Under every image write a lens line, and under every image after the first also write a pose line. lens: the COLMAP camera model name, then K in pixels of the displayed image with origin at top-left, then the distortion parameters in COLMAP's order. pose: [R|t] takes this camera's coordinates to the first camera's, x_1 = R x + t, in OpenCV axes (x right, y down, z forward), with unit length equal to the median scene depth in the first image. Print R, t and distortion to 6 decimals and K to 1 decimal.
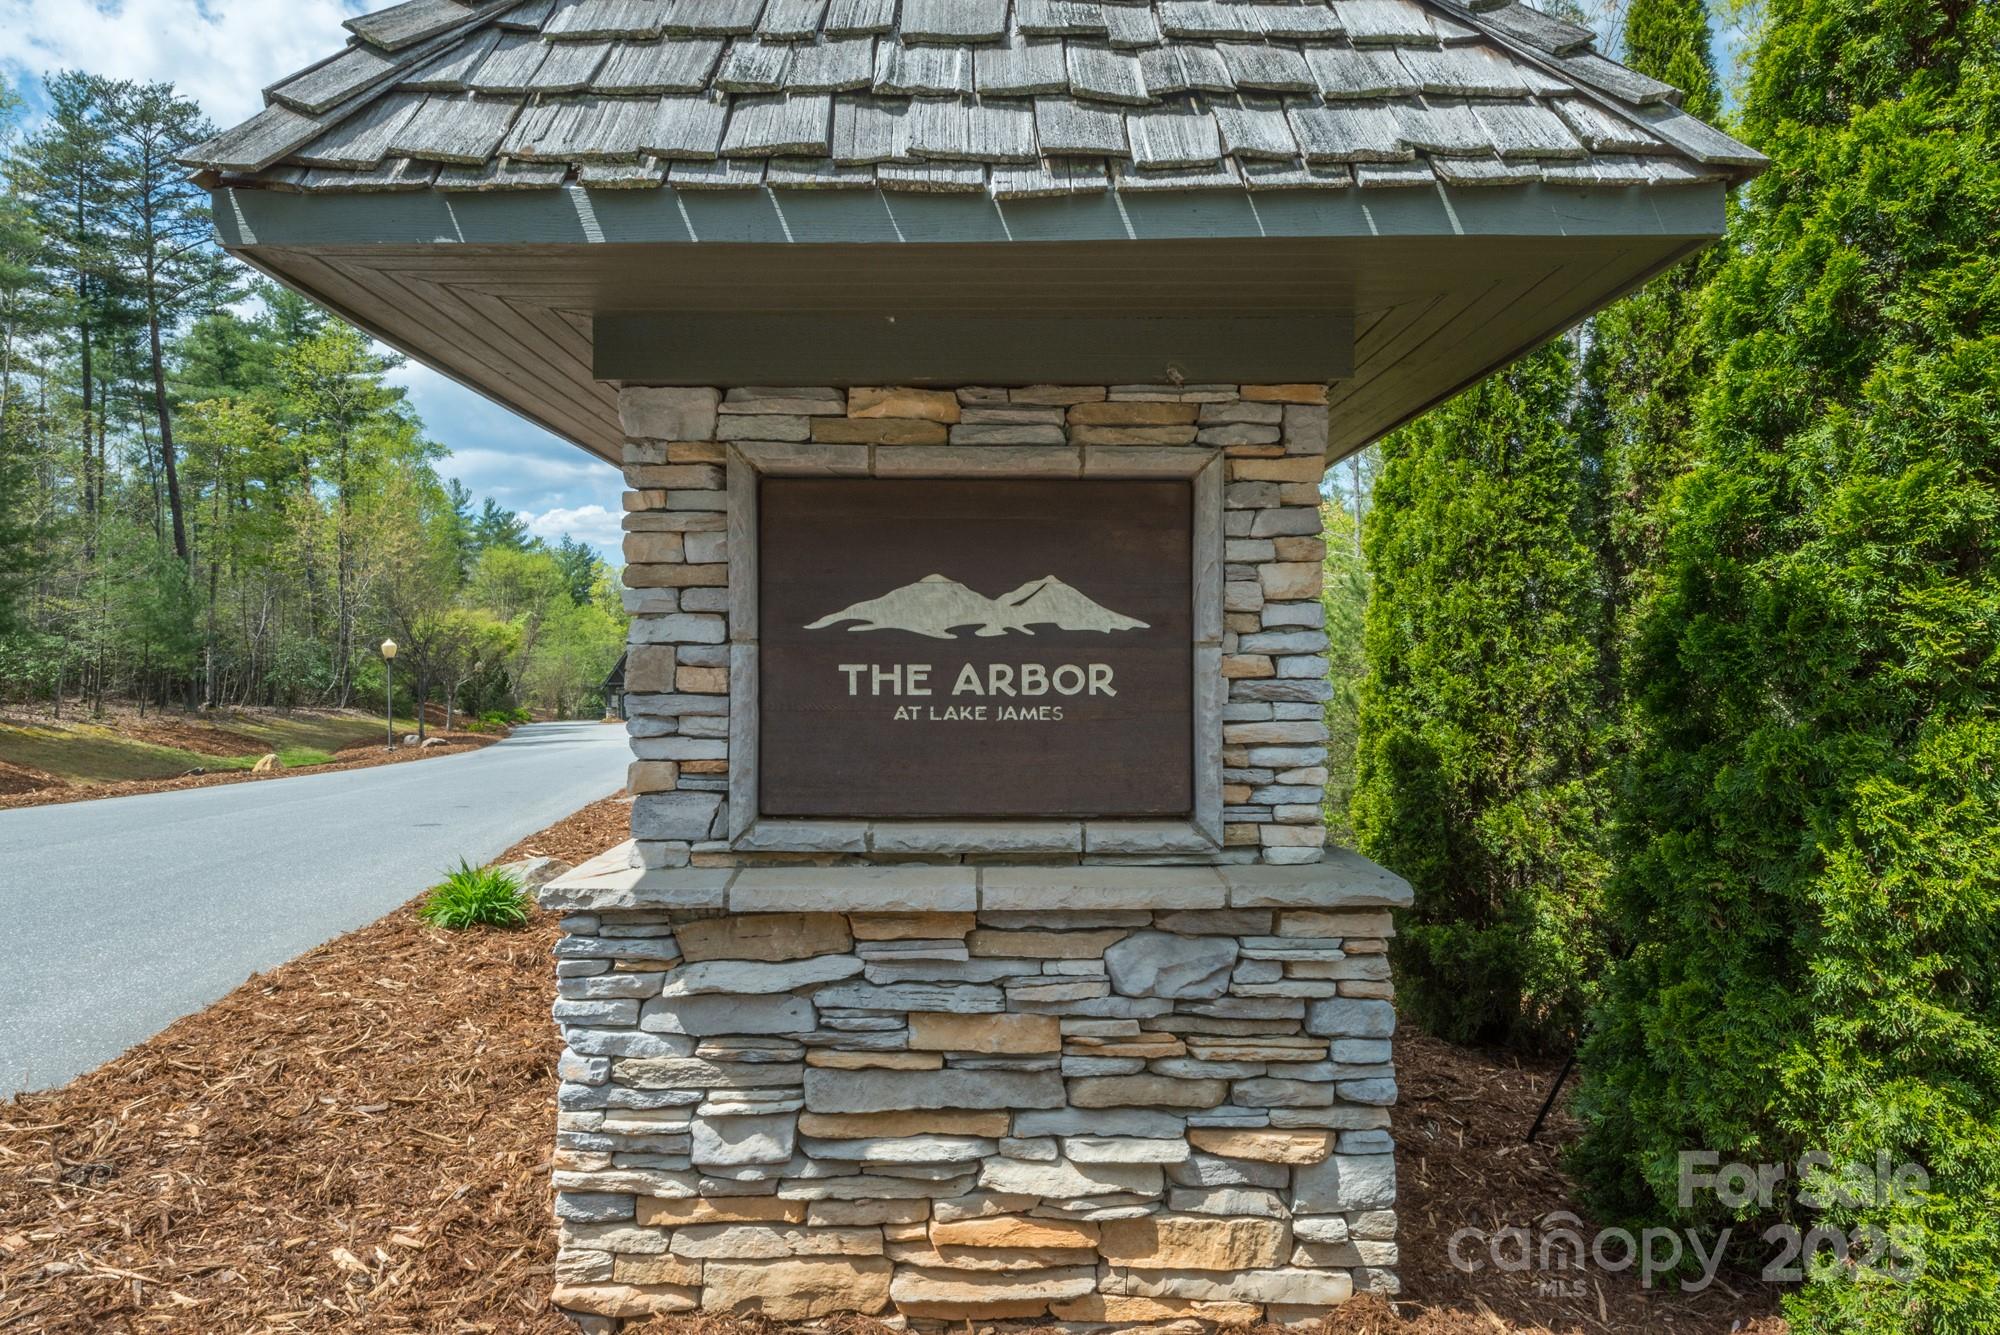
lens RADIAL K [[1067.3, 0, 973.0], [0, 1067.3, 658.1], [0, 0, 1]] dist [0.024936, -0.016827]
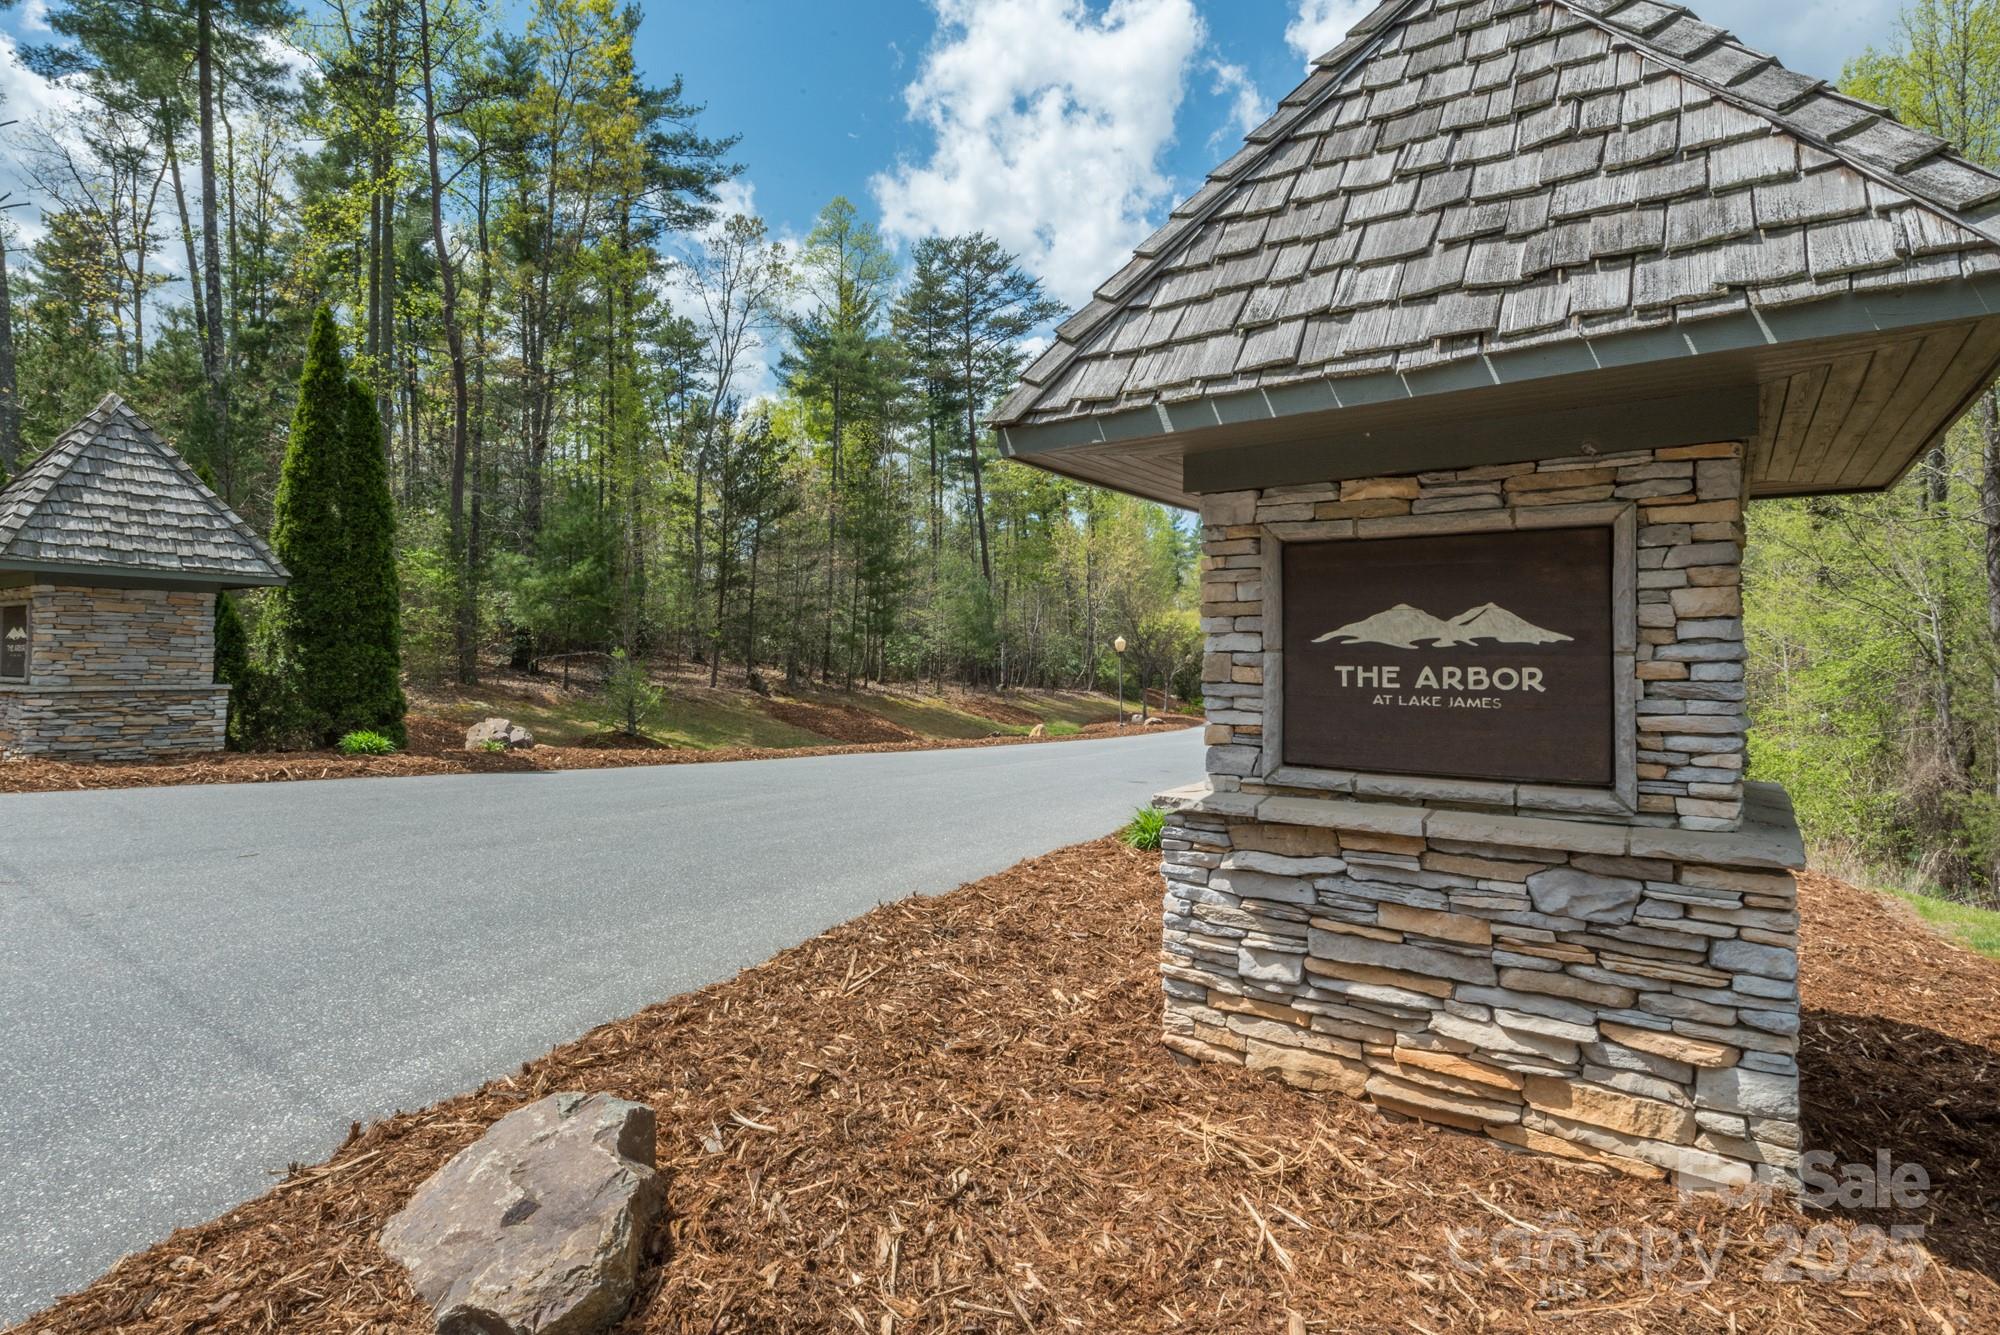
lens RADIAL K [[968.1, 0, 955.9], [0, 968.1, 683.1], [0, 0, 1]] dist [0.075972, -0.018116]
pose [[0.786720, 0.020663, -0.616964, 0.325202], [-0.000607, 0.999465, 0.032699, -0.015604], [0.617310, -0.025351, 0.786312, -0.438311]]
